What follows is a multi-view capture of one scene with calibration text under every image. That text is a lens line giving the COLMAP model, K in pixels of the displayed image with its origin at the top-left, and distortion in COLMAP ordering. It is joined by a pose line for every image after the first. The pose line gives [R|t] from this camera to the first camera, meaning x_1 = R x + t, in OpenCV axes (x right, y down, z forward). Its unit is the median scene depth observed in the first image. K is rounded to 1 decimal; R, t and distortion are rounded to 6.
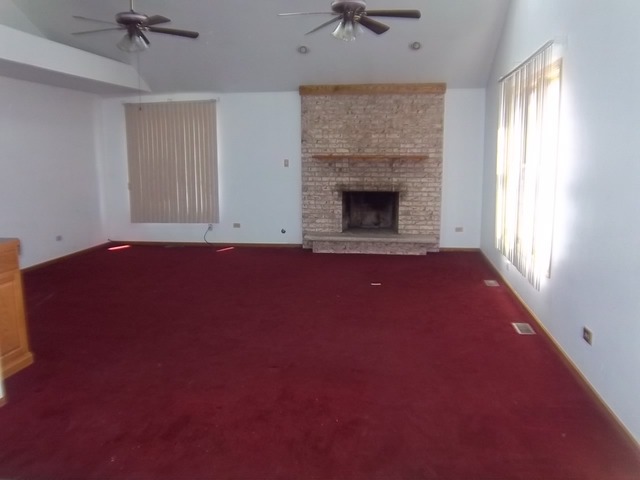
lens RADIAL K [[544.4, 0, 323.7], [0, 544.4, 239.7], [0, 0, 1]] dist [-0.079141, 0.005326]
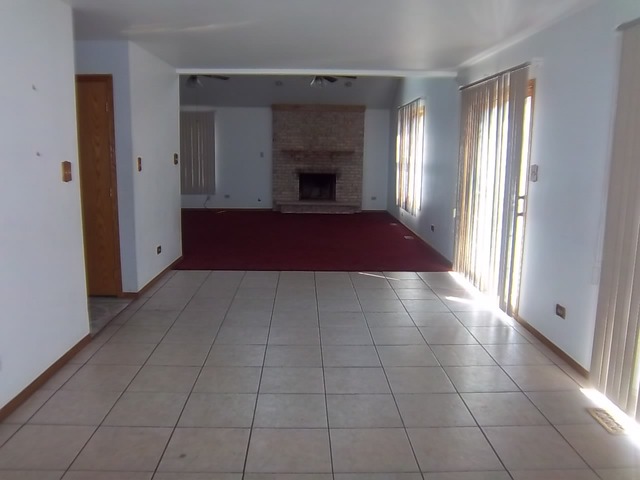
lens RADIAL K [[544.4, 0, 318.1], [0, 544.4, 239.3], [0, 0, 1]] dist [-0.079141, 0.005326]
pose [[0.987676, -0.010184, 0.156179, -0.158207], [0.008997, 0.999925, 0.008302, 0.086014], [-0.156251, -0.006795, 0.987694, -0.534997]]
